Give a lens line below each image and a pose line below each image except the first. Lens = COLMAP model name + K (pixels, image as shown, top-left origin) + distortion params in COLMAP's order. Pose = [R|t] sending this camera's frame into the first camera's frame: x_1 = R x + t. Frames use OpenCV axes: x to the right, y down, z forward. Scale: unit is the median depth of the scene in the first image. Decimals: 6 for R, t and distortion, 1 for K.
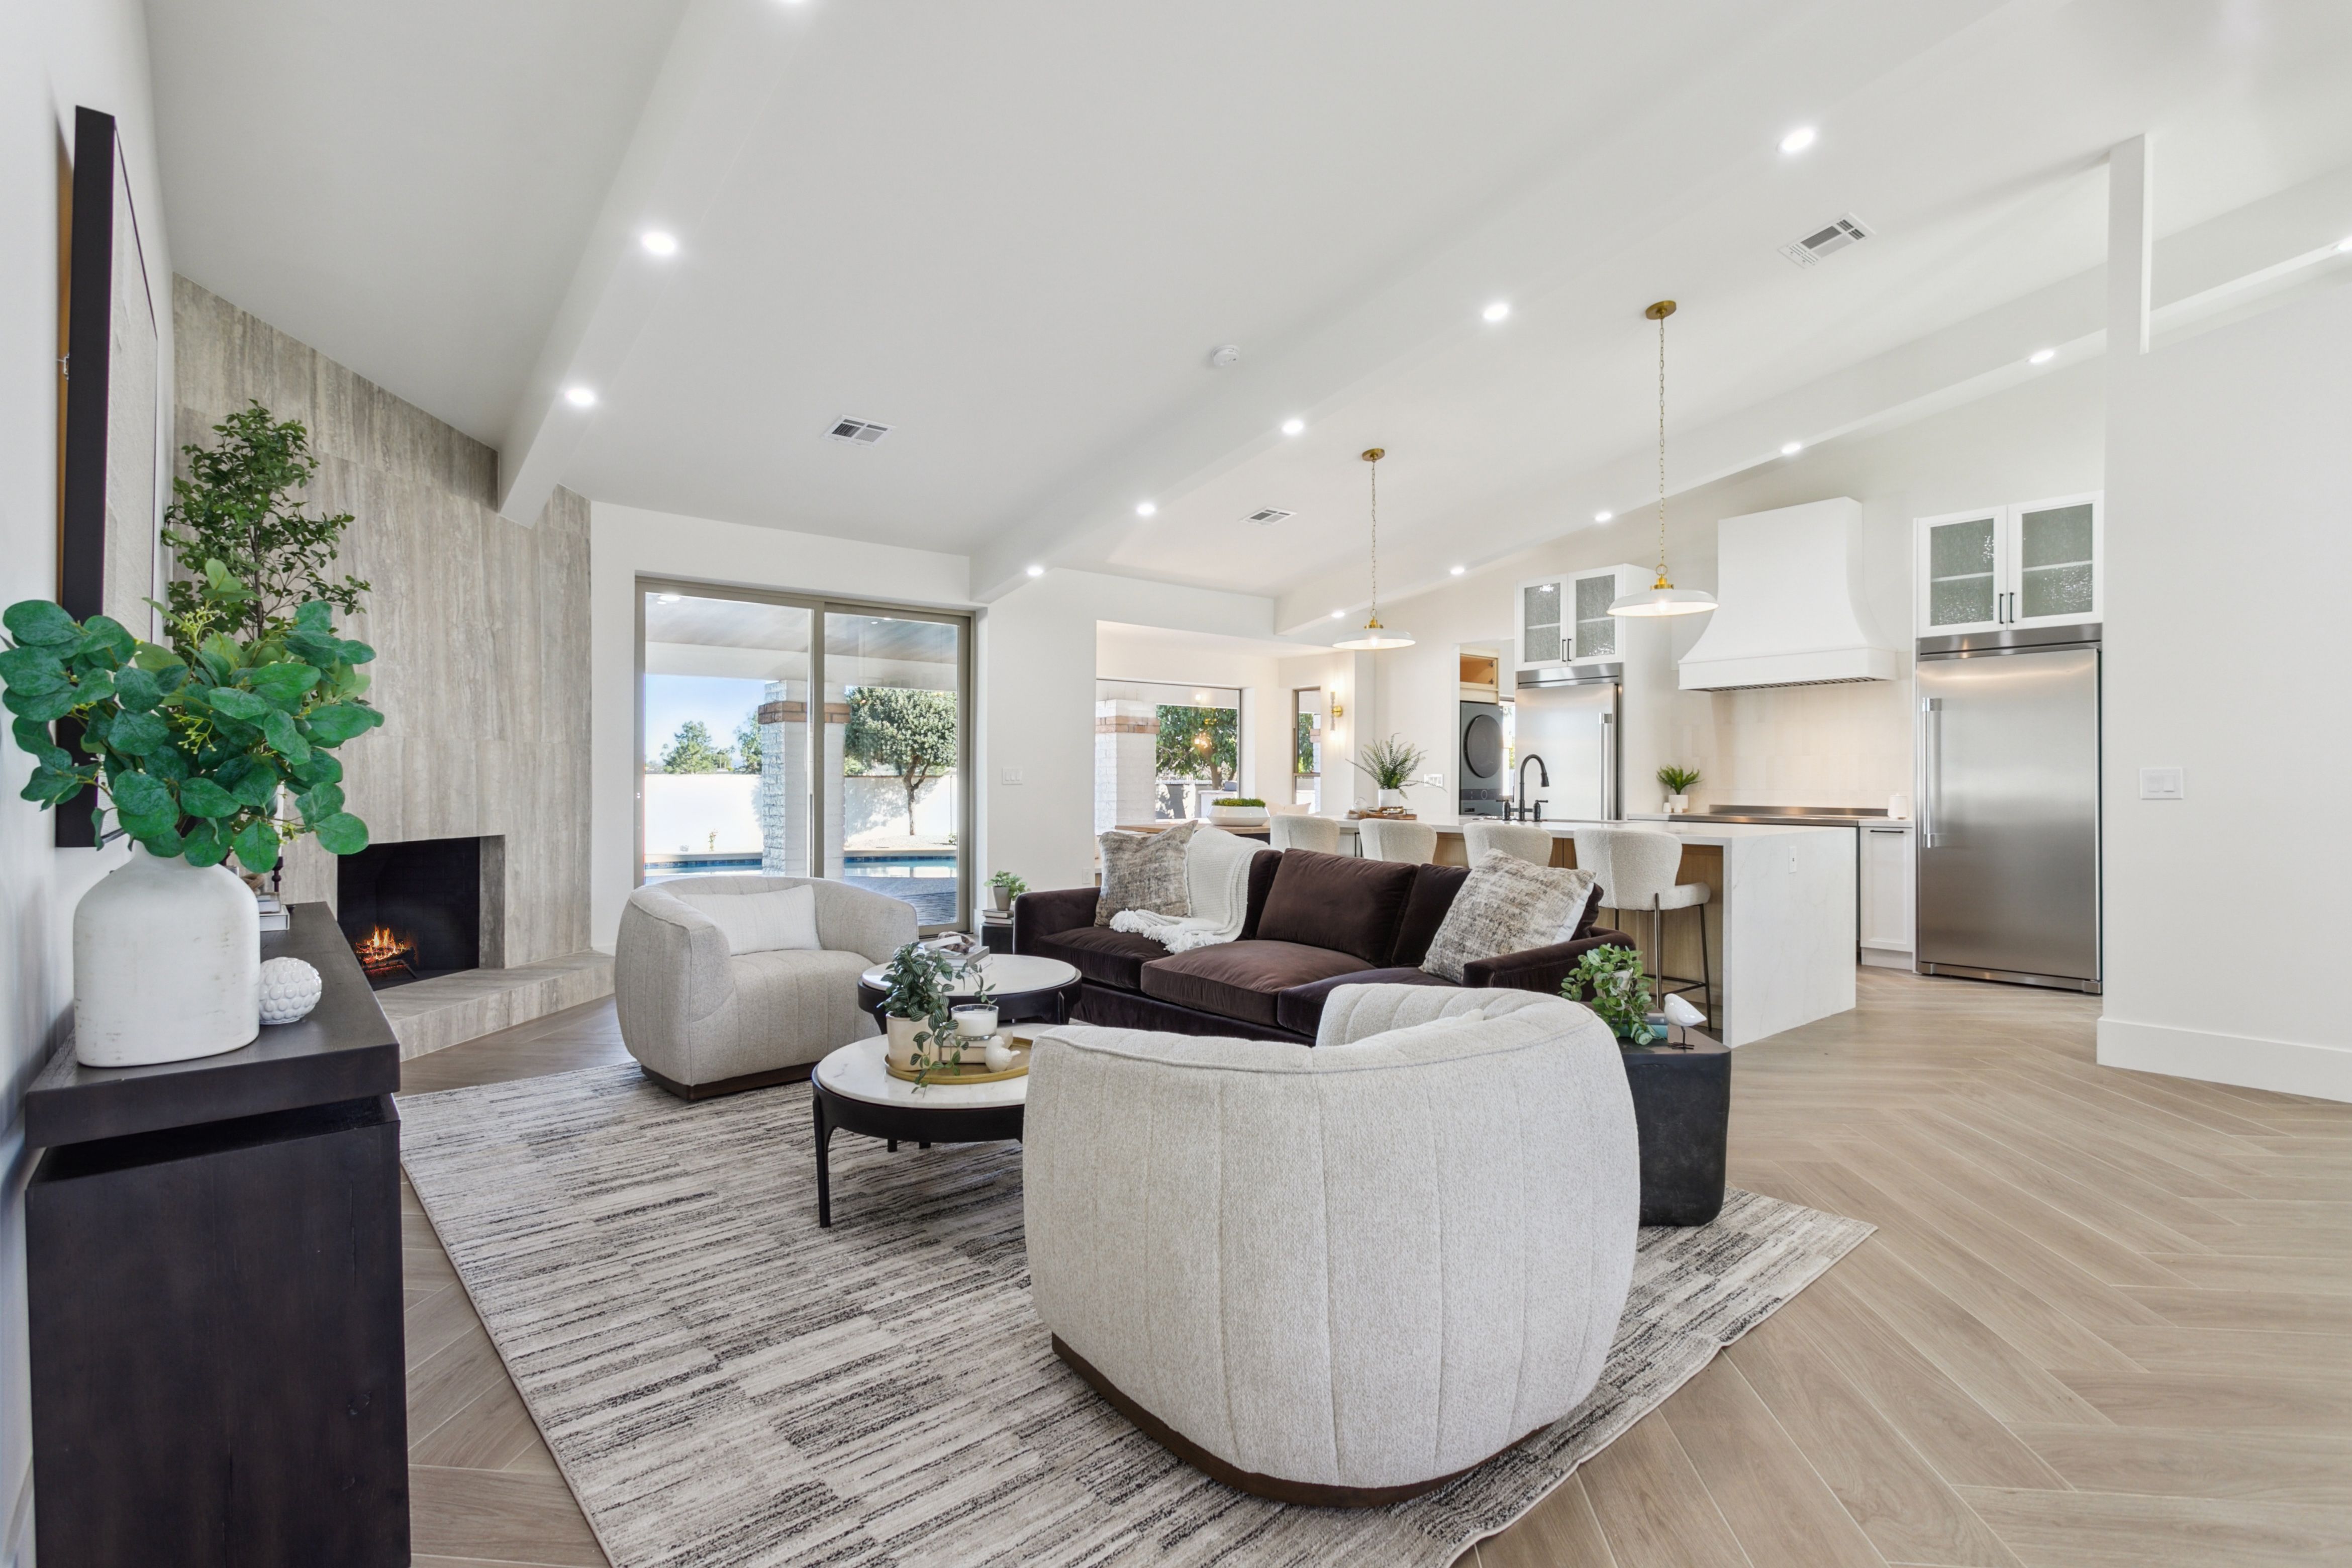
lens RADIAL K [[1107.7, 0, 1172.6], [0, 1107.7, 772.8], [0, 0, 1]] dist [0.001095, 0.001199]
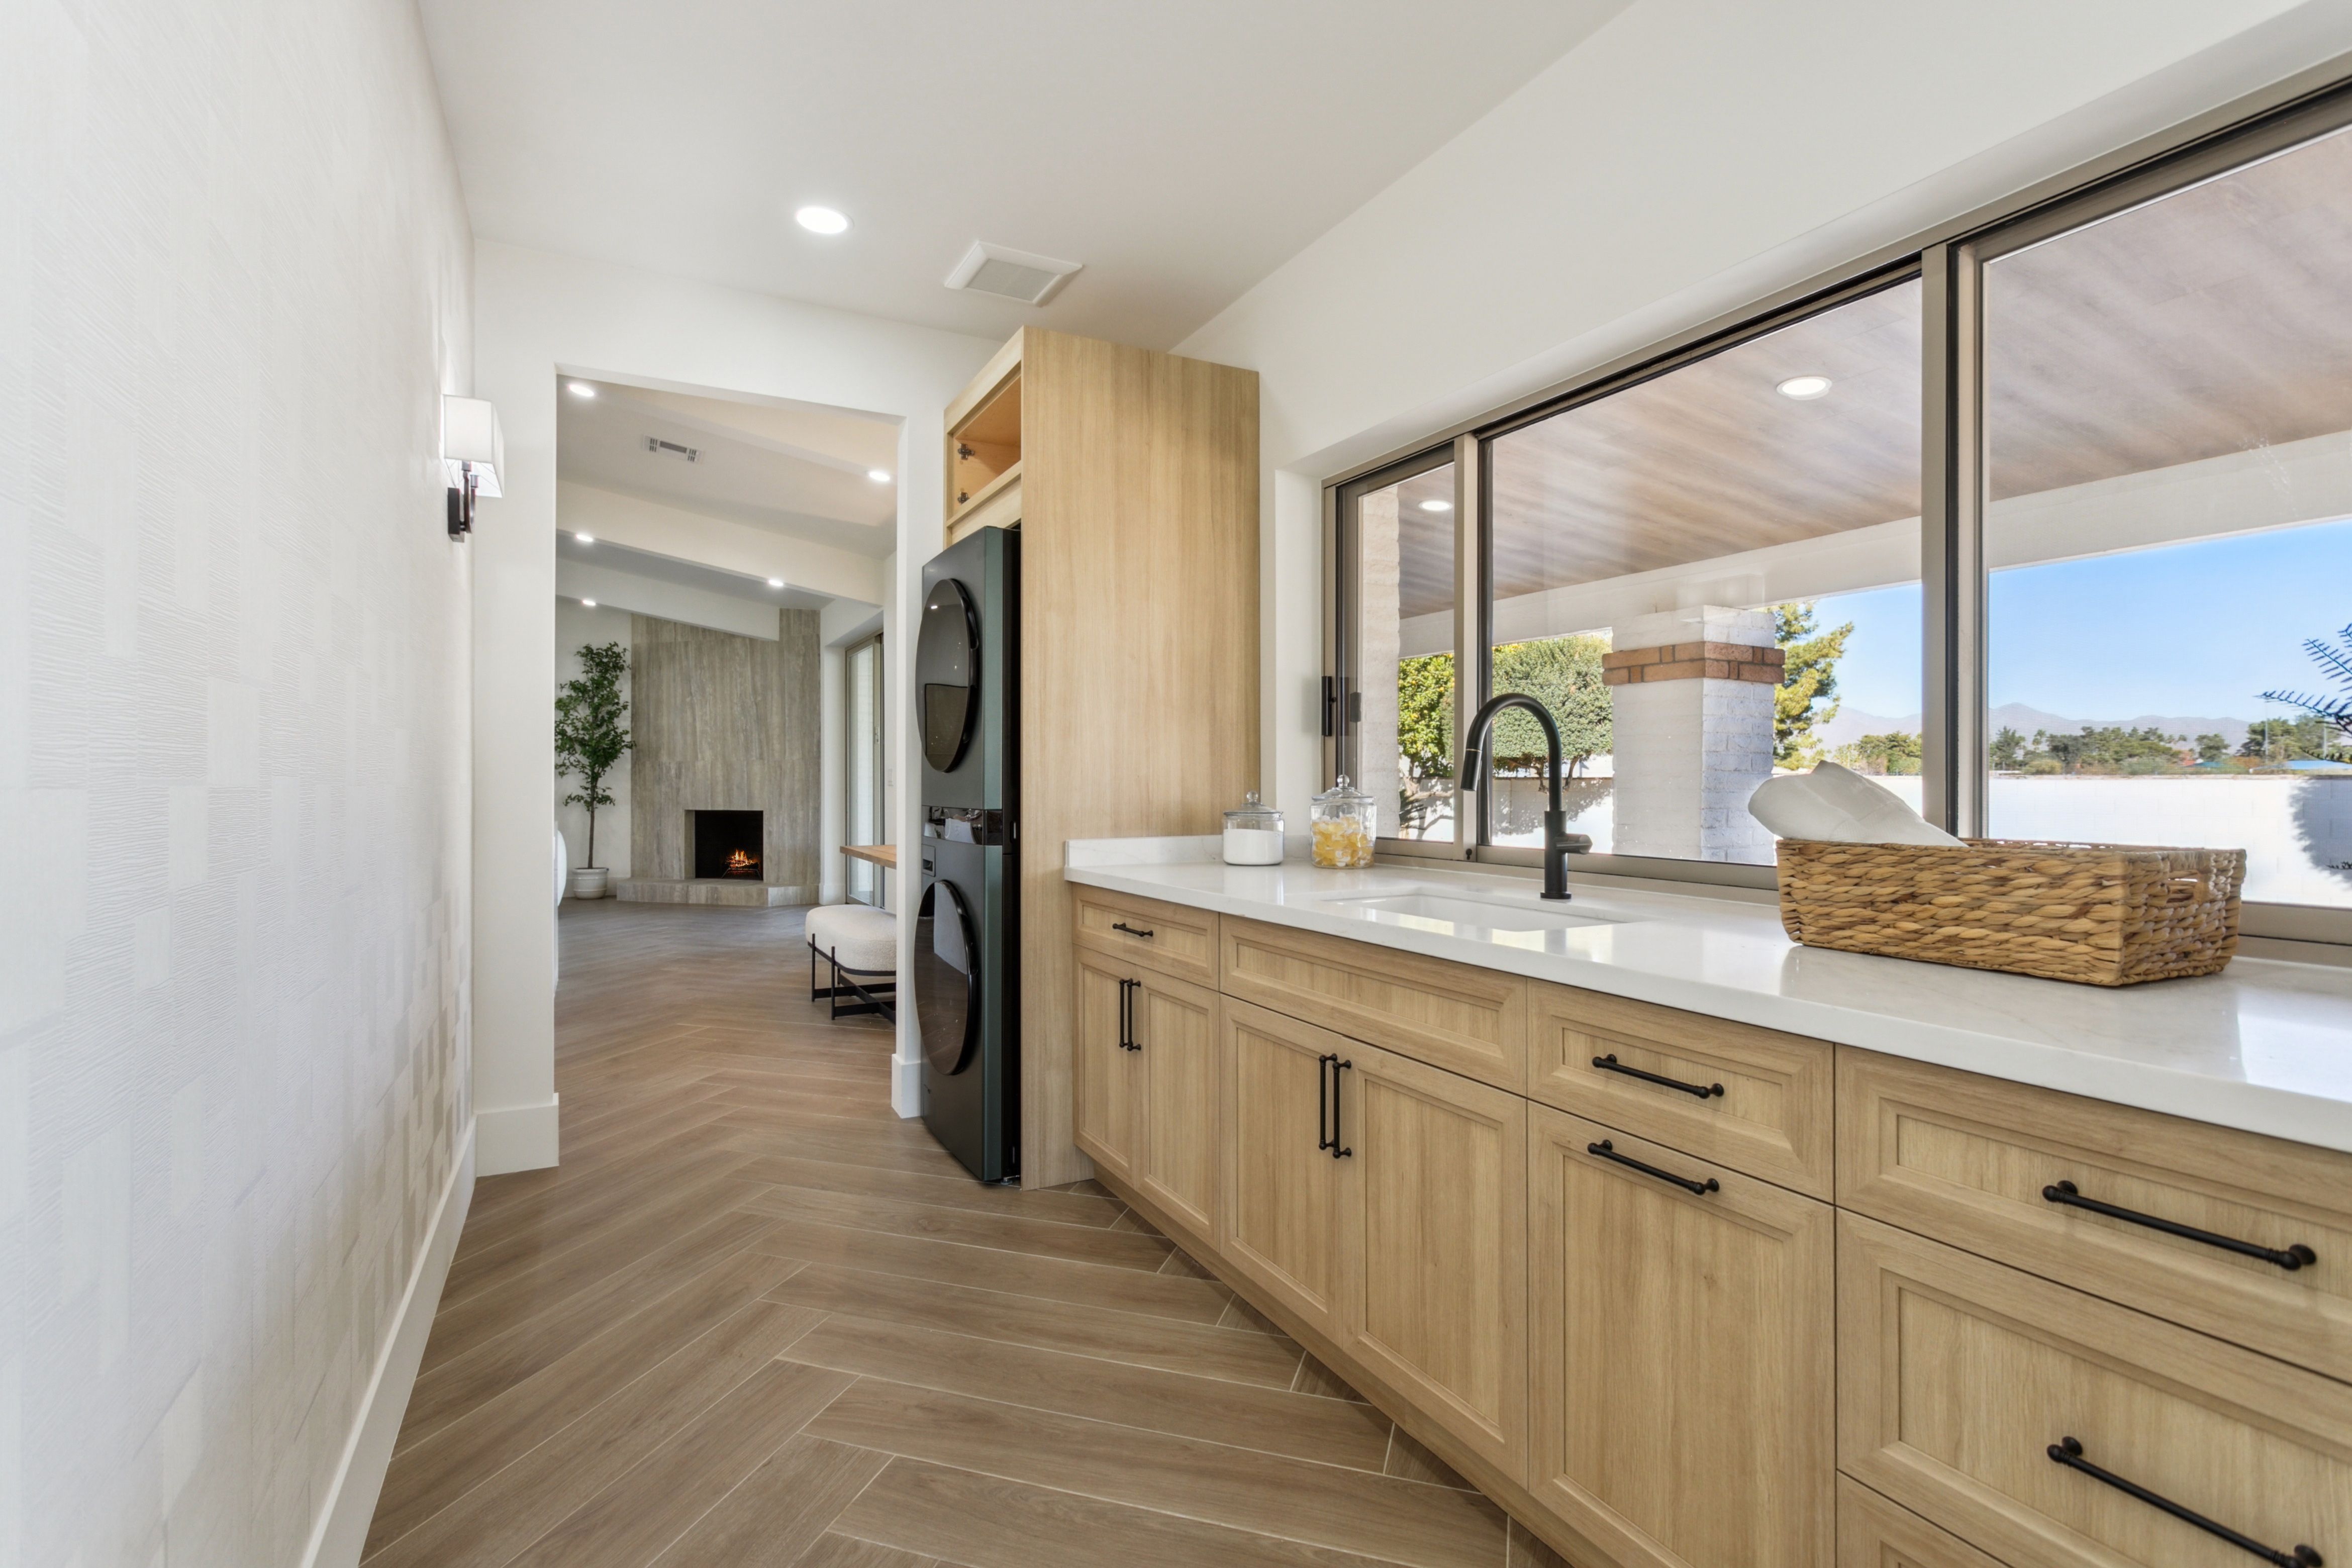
lens RADIAL K [[1112.4, 0, 1183.4], [0, 1112.4, 775.6], [0, 0, 1]] dist [0.001875, 0.000172]
pose [[-0.208691, -0.005992, -0.977963, 1.028017], [0.005996, 0.999955, -0.007406, 0.014708], [0.977963, -0.007410, -0.208646, 1.985337]]
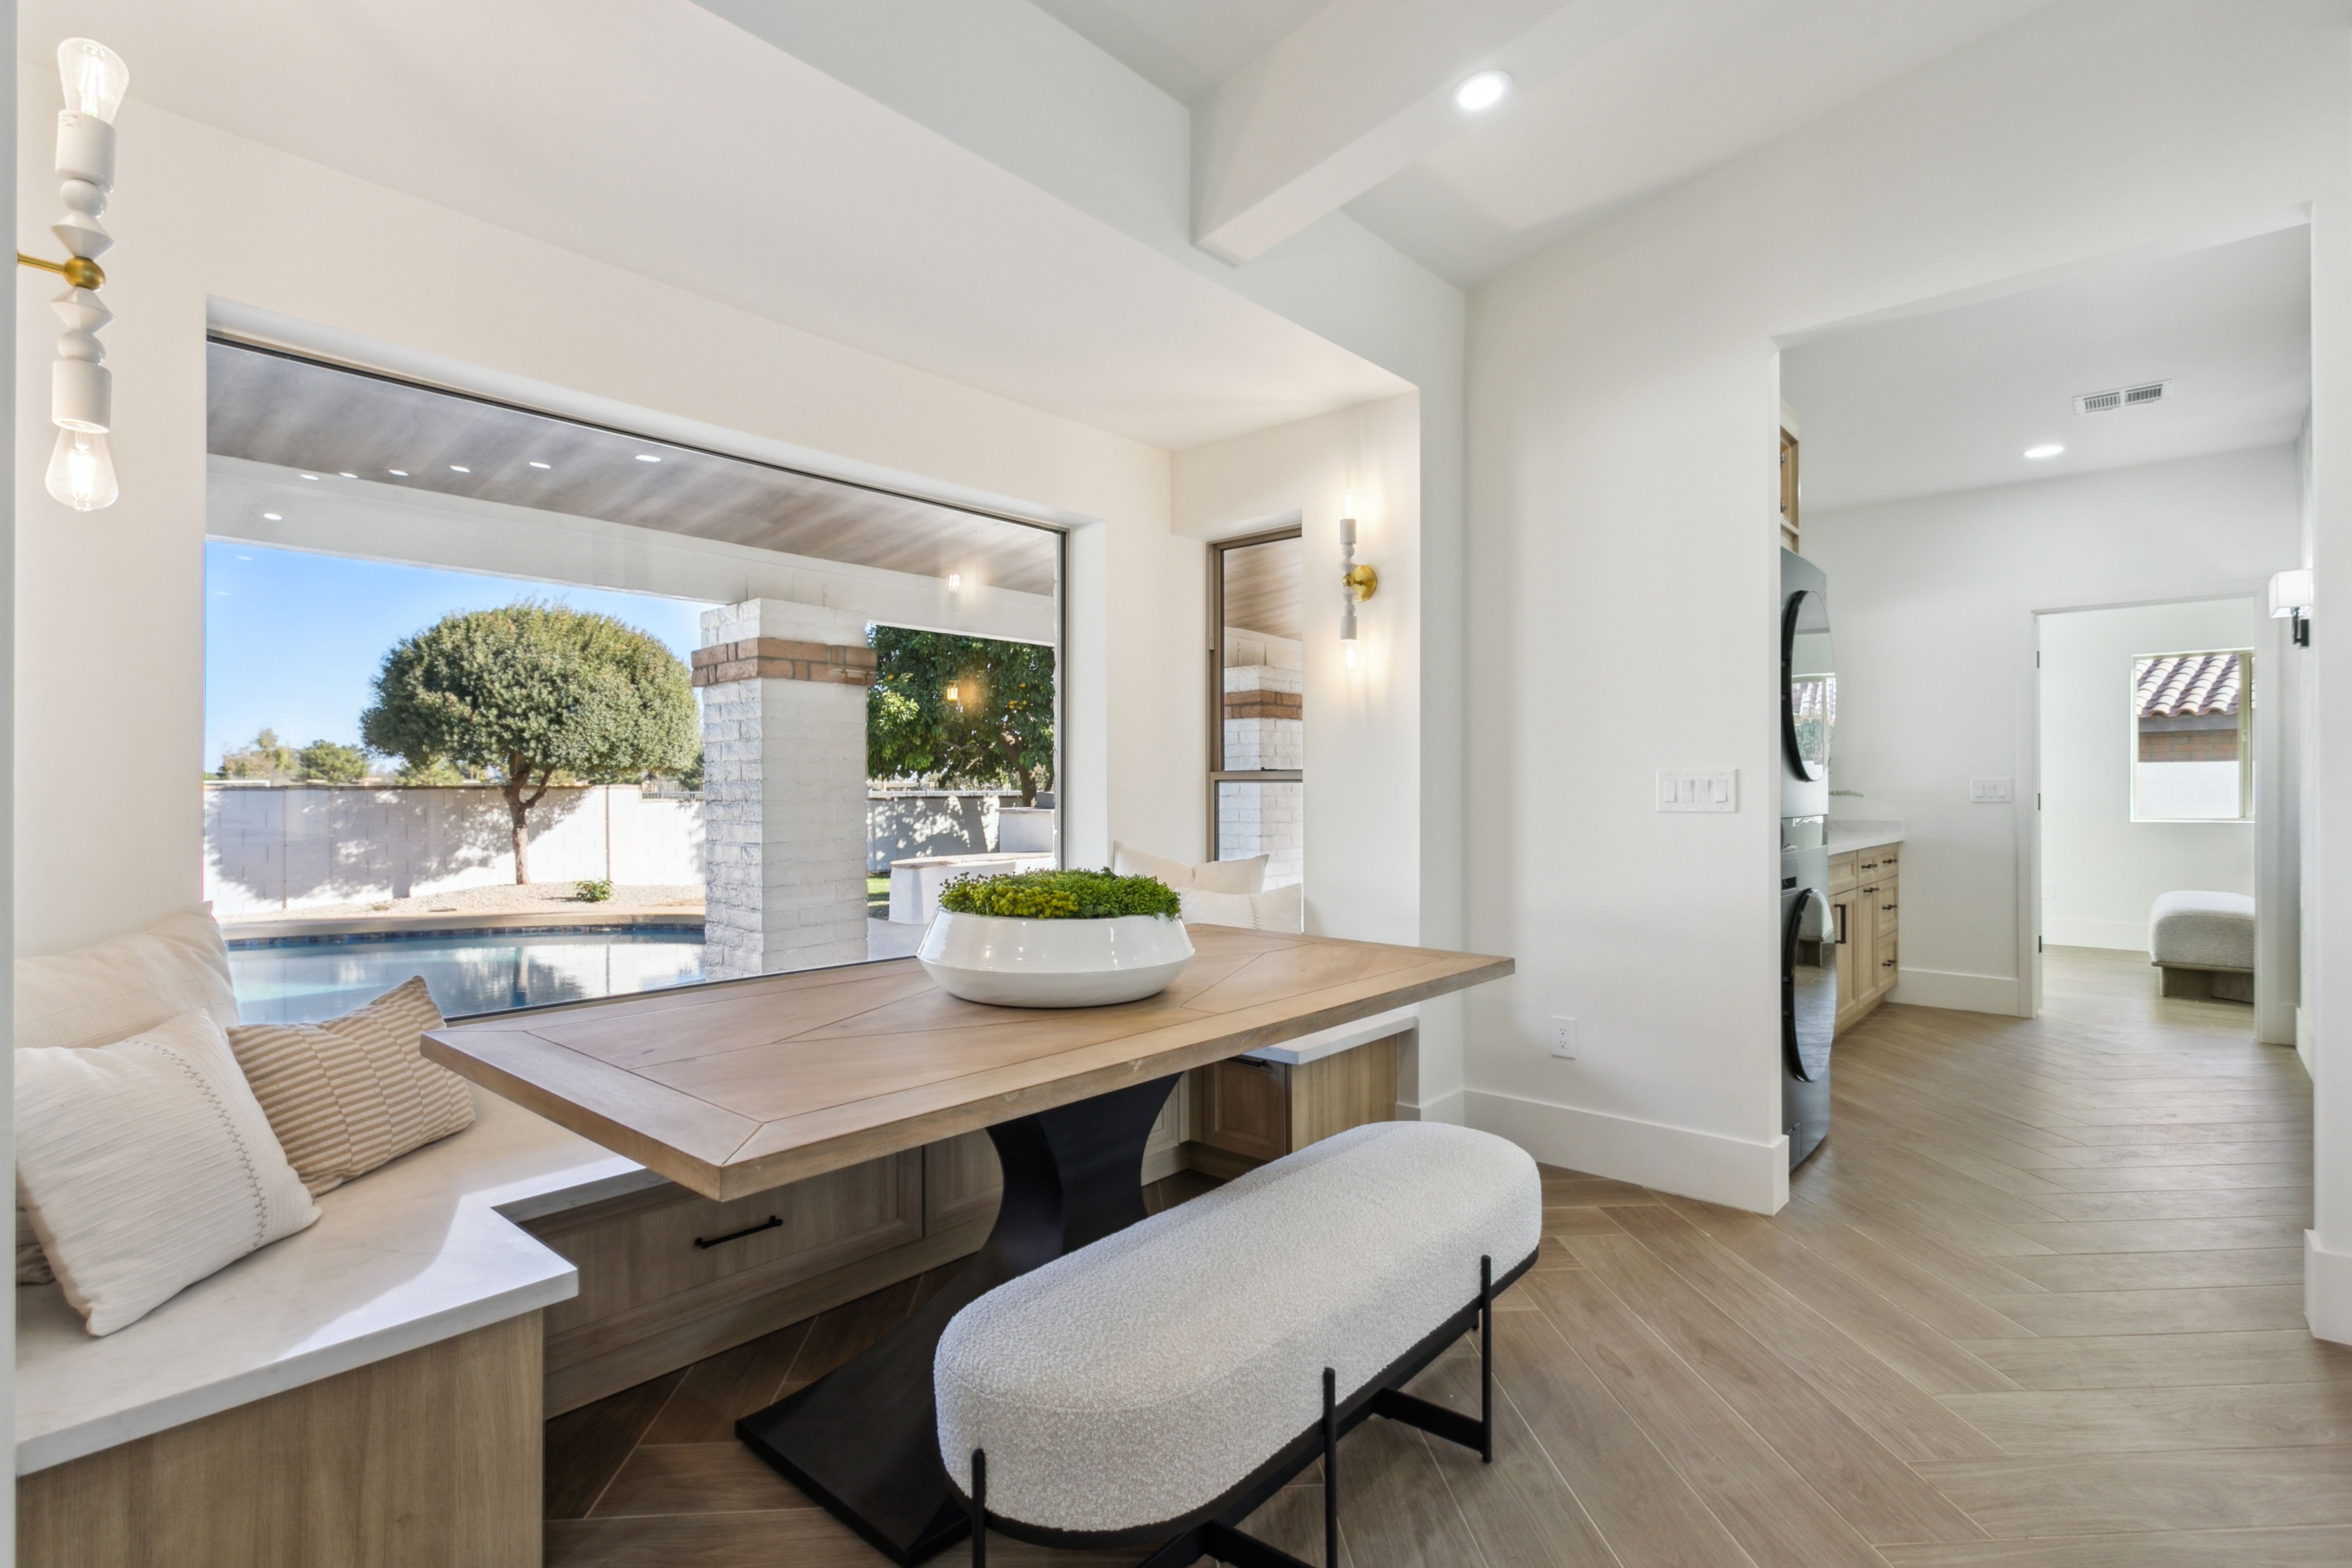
lens RADIAL K [[1120.7, 0, 1176.0], [0, 1120.7, 784.0], [0, 0, 1]] dist [0.003112, 0.001536]
pose [[0.986822, -0.005667, 0.161708, 0.073838], [0.005191, 0.999981, 0.003365, 0.005474], [-0.161724, -0.002481, 0.986833, 1.217882]]
